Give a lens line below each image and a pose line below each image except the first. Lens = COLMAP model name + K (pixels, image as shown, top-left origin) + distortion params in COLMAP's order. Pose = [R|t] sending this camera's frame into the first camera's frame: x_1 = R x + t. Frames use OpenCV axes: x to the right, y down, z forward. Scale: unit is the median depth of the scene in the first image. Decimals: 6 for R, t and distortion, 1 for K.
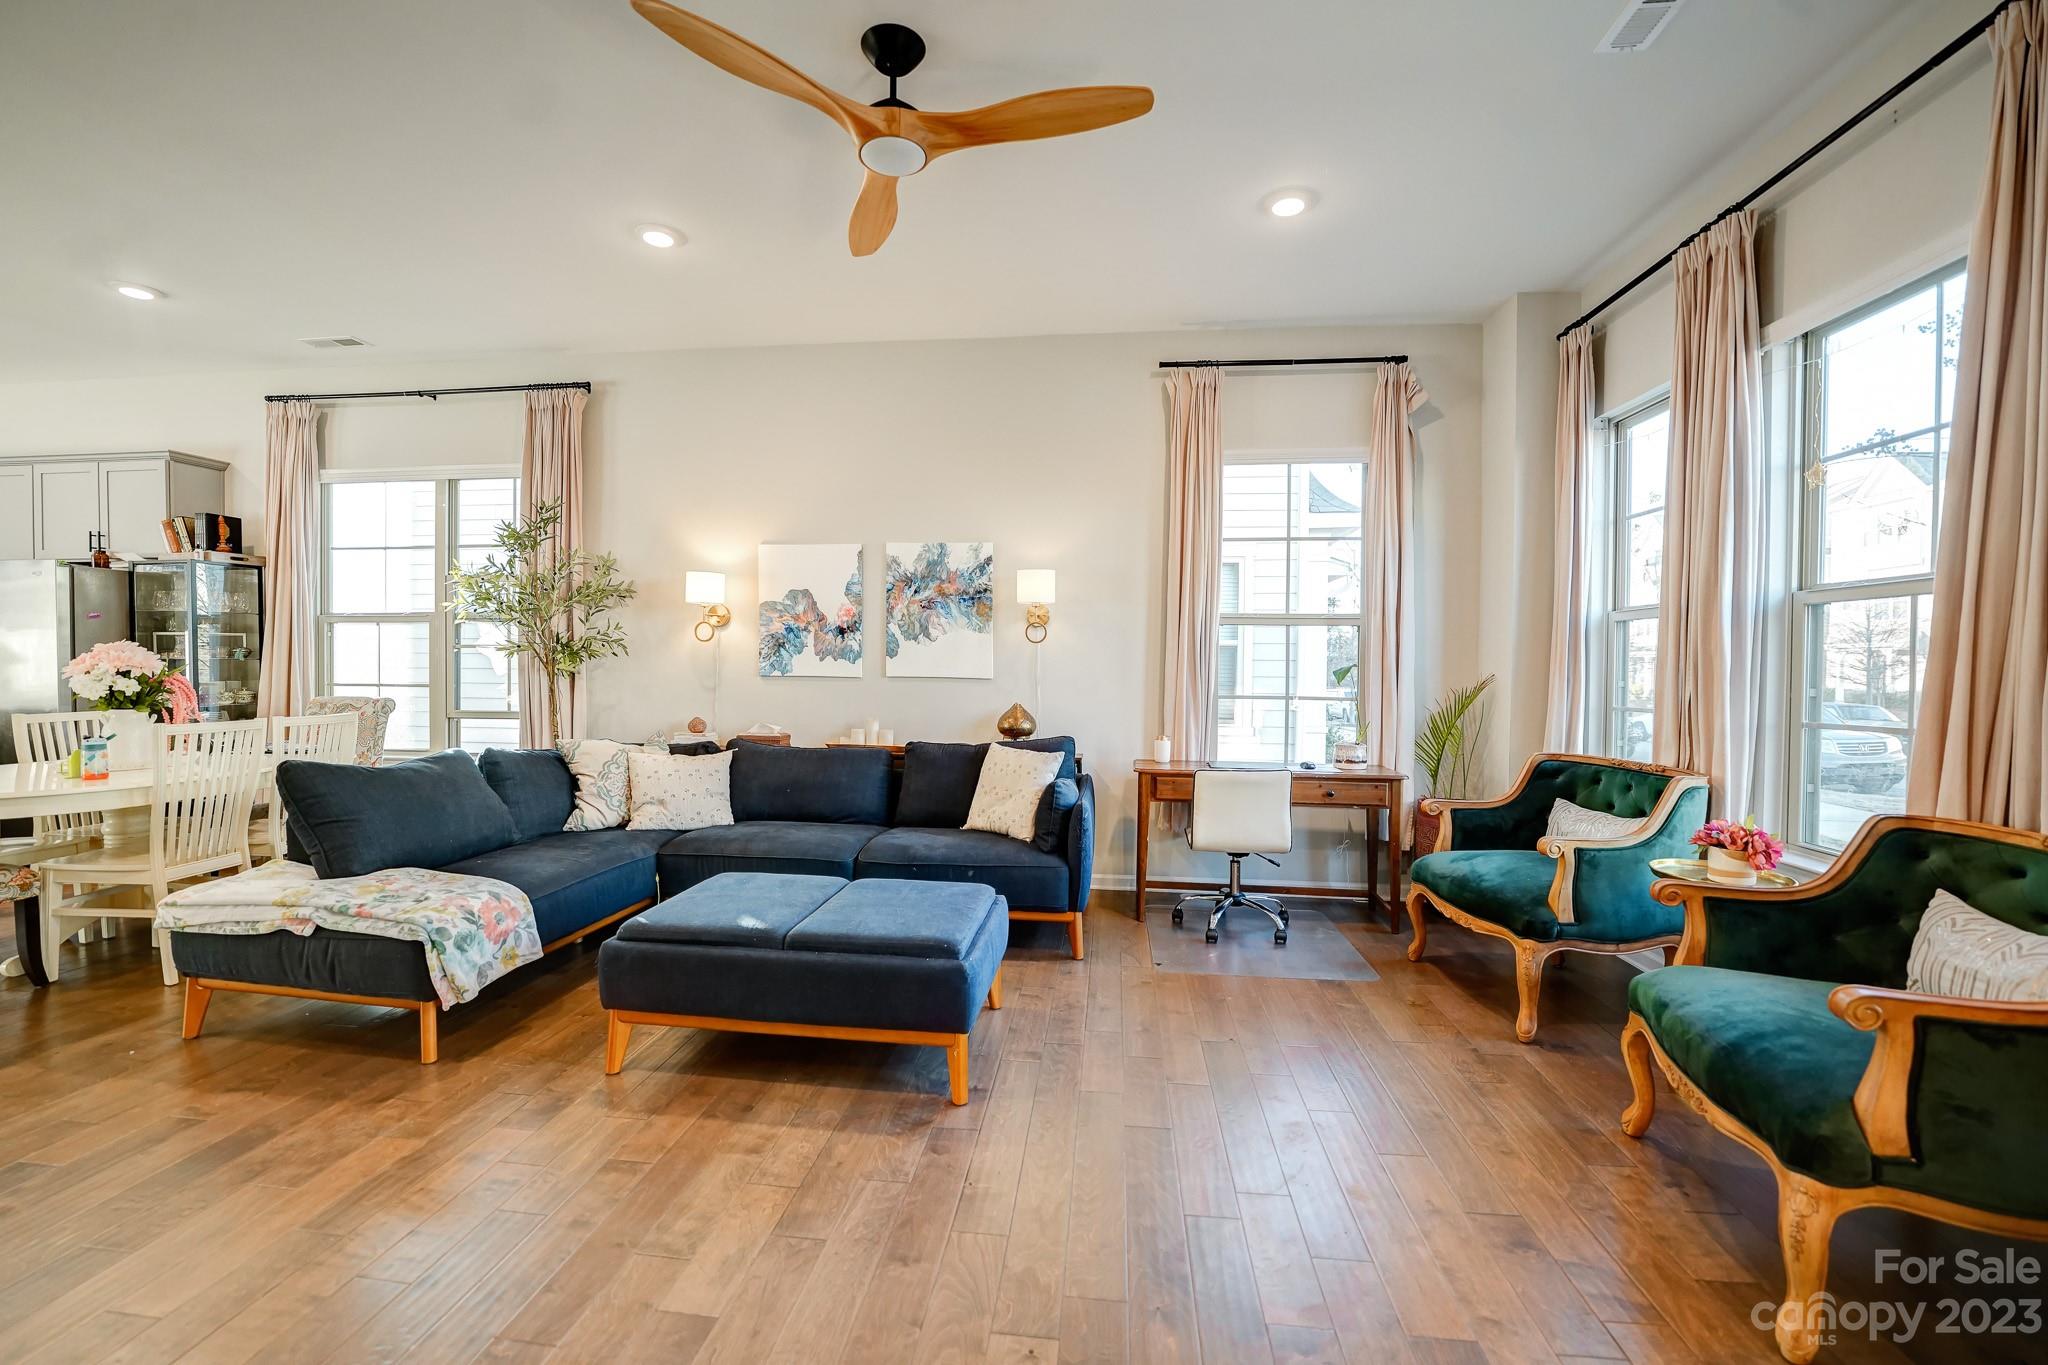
lens RADIAL K [[838.7, 0, 1024.0], [0, 838.7, 682.5], [0, 0, 1]] dist [-0.015820, 0.000056]
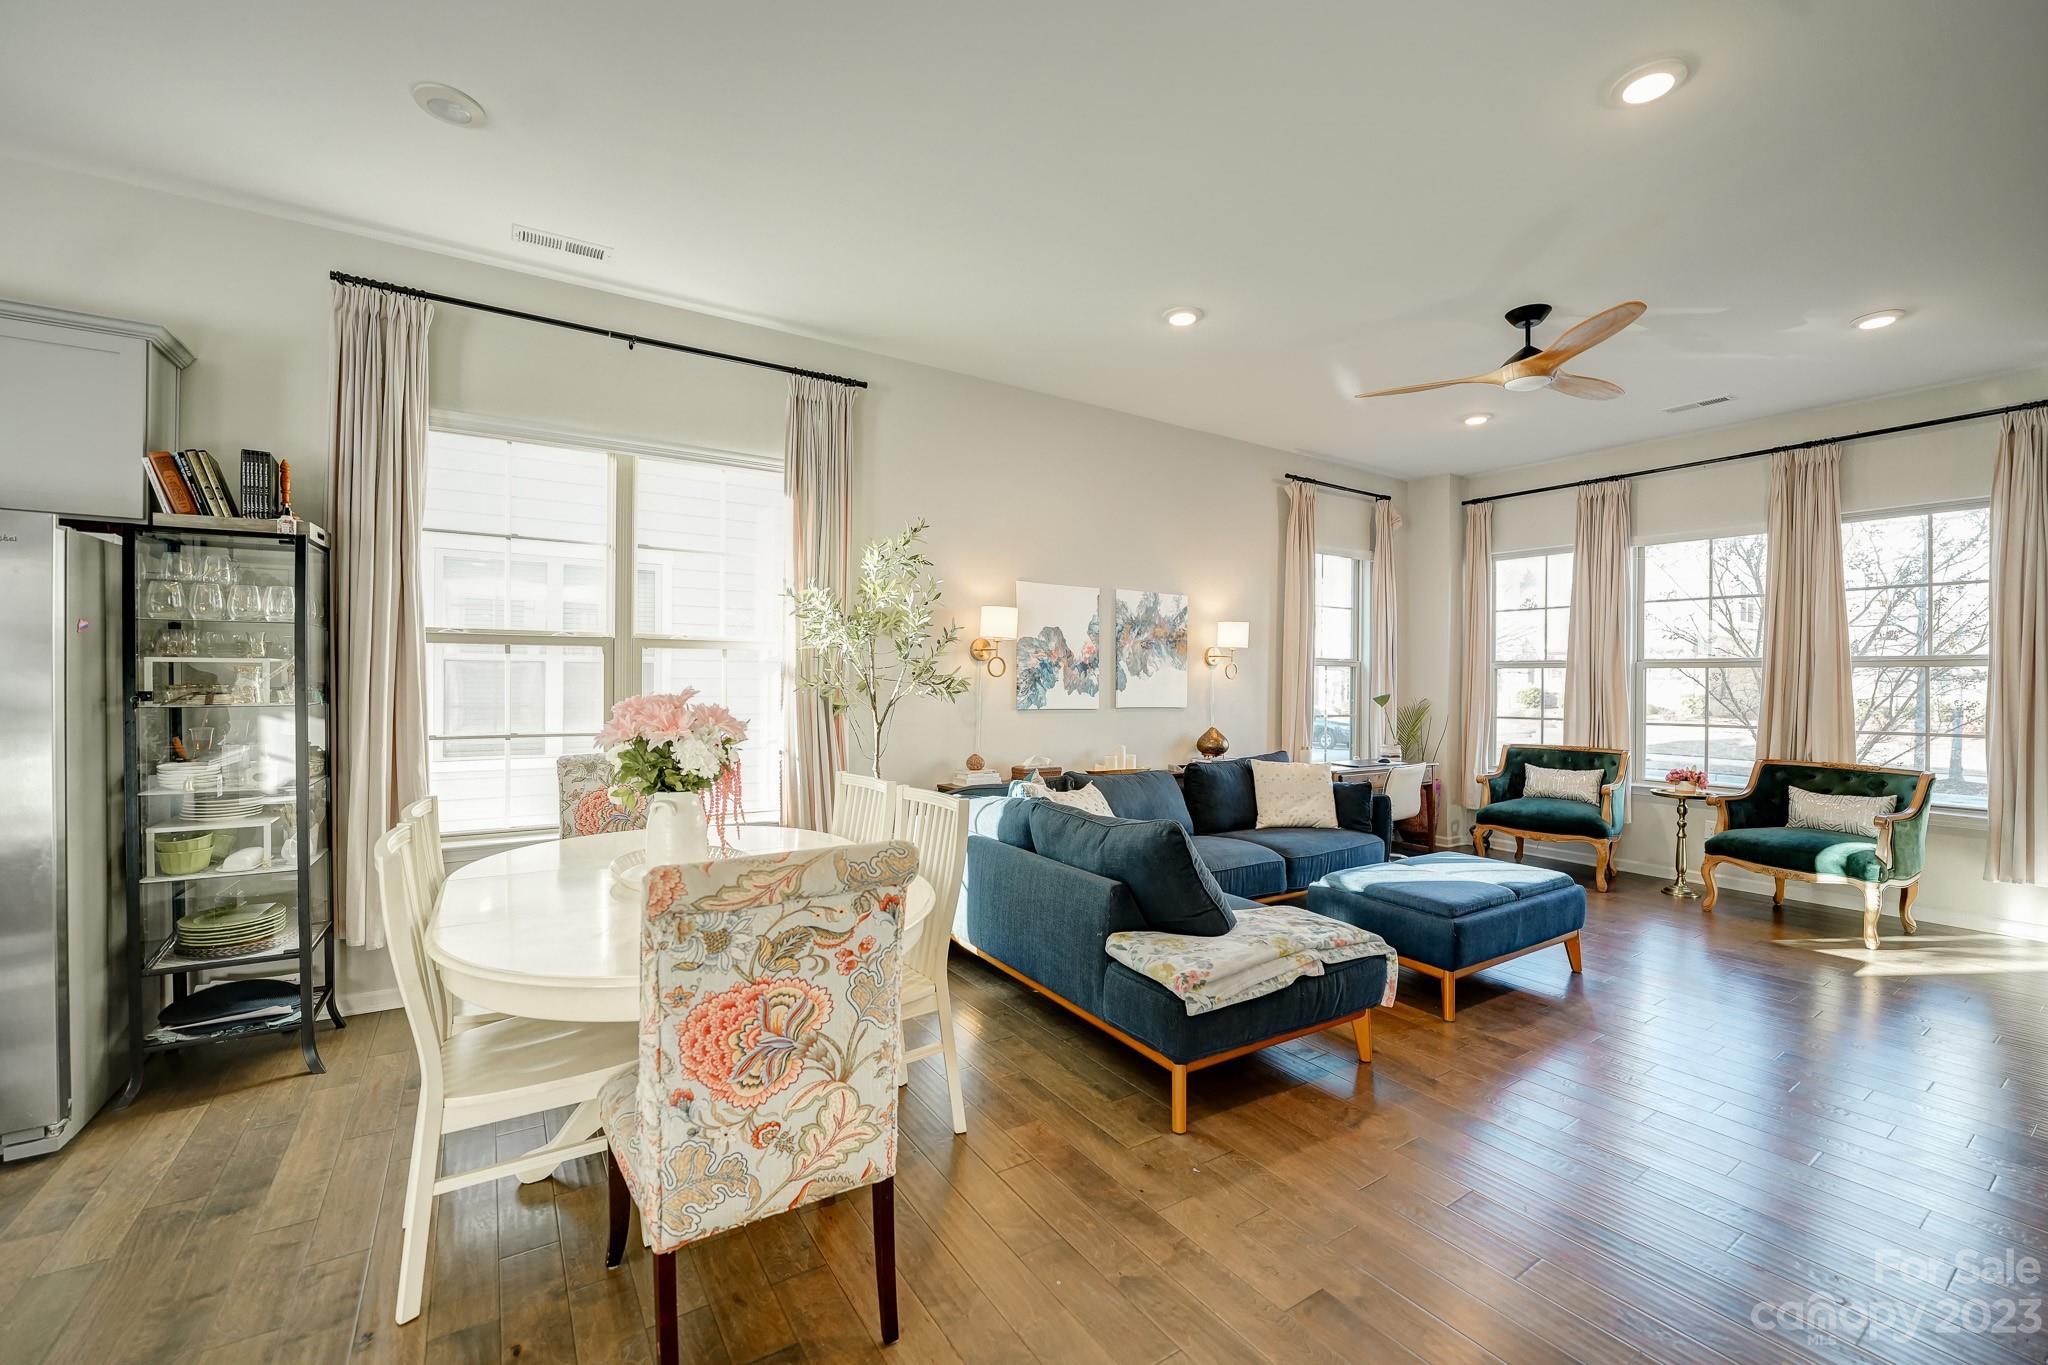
lens RADIAL K [[838.7, 0, 1024.0], [0, 838.7, 682.5], [0, 0, 1]] dist [-0.015820, 0.000056]
pose [[0.760627, -0.006464, 0.649157, -0.991068], [0.005564, 0.999979, 0.003439, -0.045263], [-0.649165, 0.000996, 0.760647, 0.219542]]
